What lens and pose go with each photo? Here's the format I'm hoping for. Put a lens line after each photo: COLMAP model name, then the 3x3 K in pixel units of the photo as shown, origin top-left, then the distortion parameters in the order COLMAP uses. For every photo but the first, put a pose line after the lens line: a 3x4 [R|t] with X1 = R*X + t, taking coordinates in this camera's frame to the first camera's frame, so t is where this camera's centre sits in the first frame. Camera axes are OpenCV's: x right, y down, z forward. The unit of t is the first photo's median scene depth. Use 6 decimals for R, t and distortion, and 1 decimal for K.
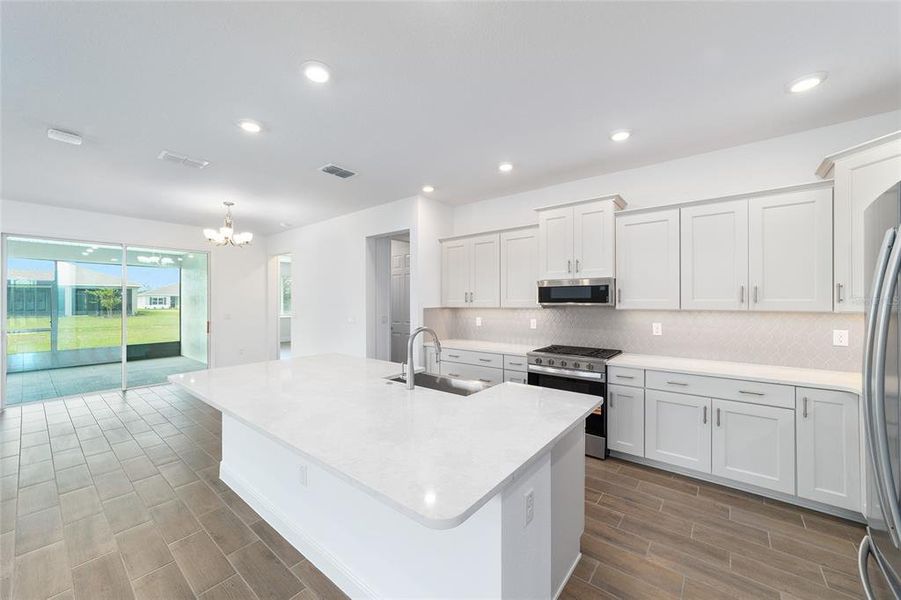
lens RADIAL K [[344.1, 0, 446.0], [0, 344.1, 298.9], [0, 0, 1]] dist [0.000724, 0.000578]
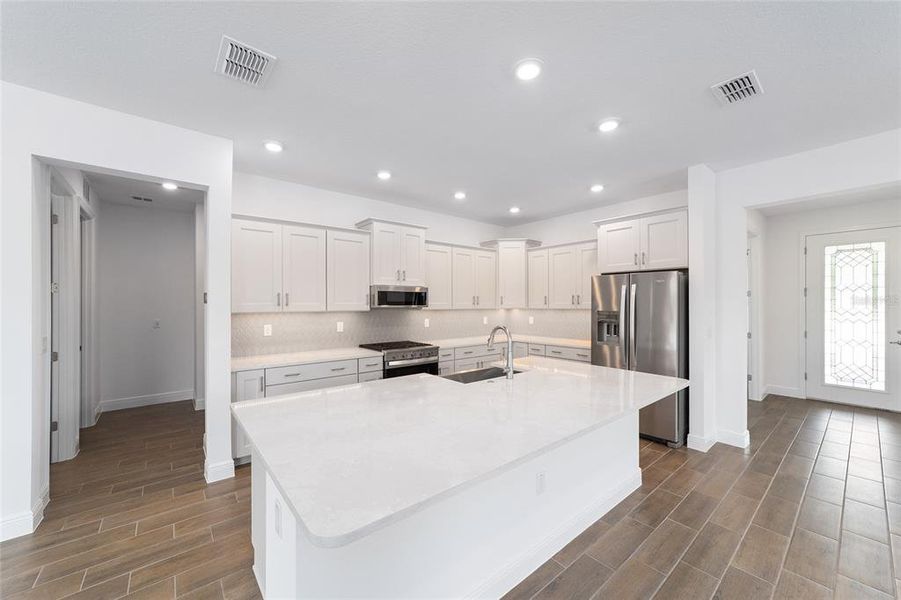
lens RADIAL K [[333.7, 0, 446.9], [0, 333.7, 309.3], [0, 0, 1]] dist [-0.030816, 0.000151]
pose [[0.194474, -0.014170, 0.980805, -0.749726], [-0.004469, 0.999872, 0.015331, 0.006139], [-0.980897, -0.007365, 0.194386, 0.601985]]
